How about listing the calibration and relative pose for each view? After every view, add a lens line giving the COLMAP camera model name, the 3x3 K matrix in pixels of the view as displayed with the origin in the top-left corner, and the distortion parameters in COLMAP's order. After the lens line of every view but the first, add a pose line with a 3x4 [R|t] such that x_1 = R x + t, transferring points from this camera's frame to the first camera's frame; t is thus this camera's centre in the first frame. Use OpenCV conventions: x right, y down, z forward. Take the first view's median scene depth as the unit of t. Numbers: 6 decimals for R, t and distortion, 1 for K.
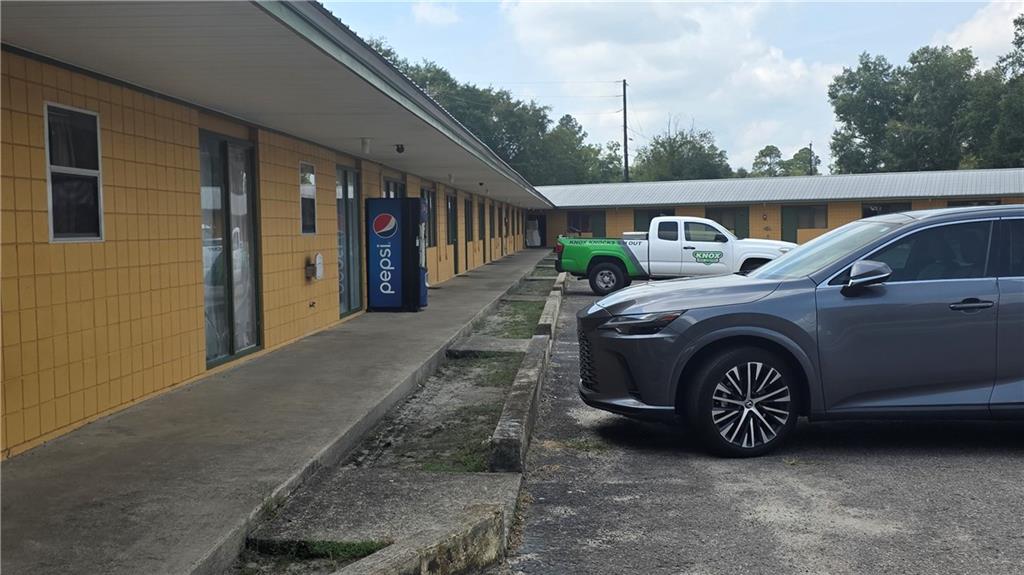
lens RADIAL K [[1064.5, 0, 497.3], [0, 1064.5, 308.7], [0, 0, 1]] dist [0.045850, 0.000000]
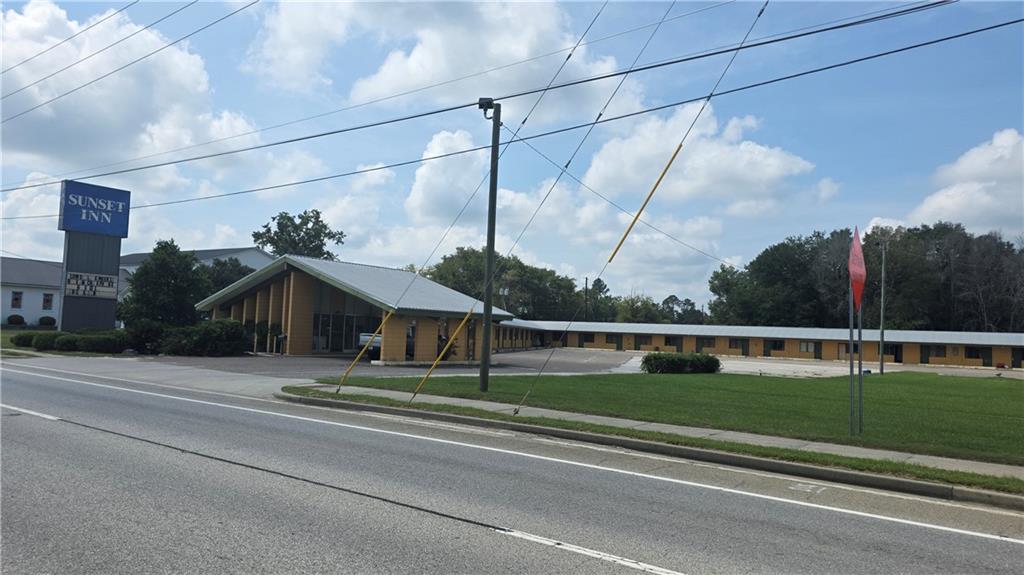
lens RADIAL K [[729.1, 0, 509.6], [0, 729.1, 293.2], [0, 0, 1]] dist [0.059644, -0.066339]
pose [[0.993633, 0.050021, -0.100950, 0.080592], [-0.063428, 0.988908, -0.134307, 0.031023], [0.093112, 0.139855, 0.985784, -0.409178]]
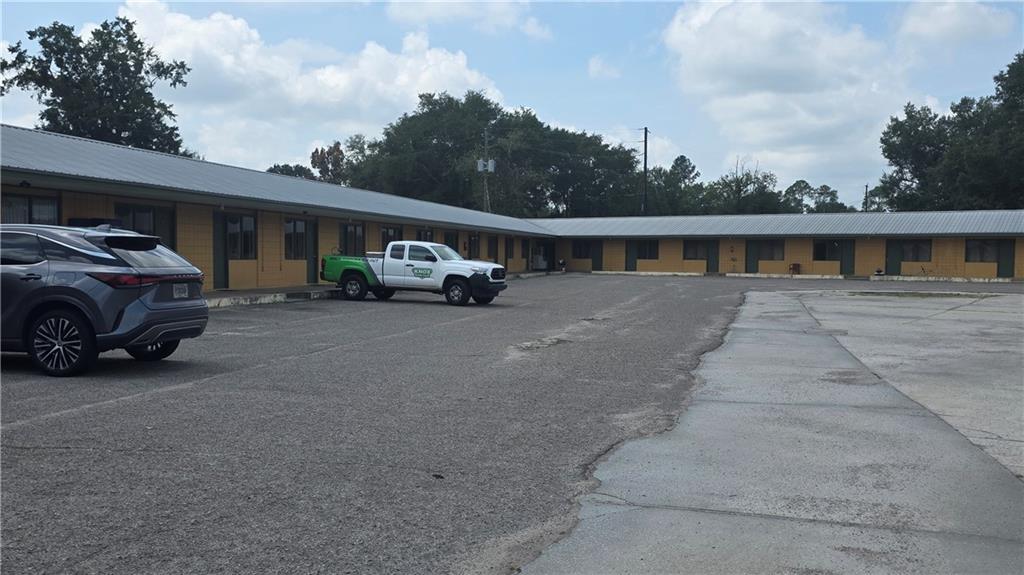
lens RADIAL K [[966.7, 0, 529.1], [0, 966.7, 305.2], [0, 0, 1]] dist [0.064223, 0.000000]
pose [[0.989626, 0.034361, -0.139497, 0.103942], [-0.037736, 0.999054, -0.021618, 0.002592], [0.138622, 0.026658, 0.989986, -0.033138]]
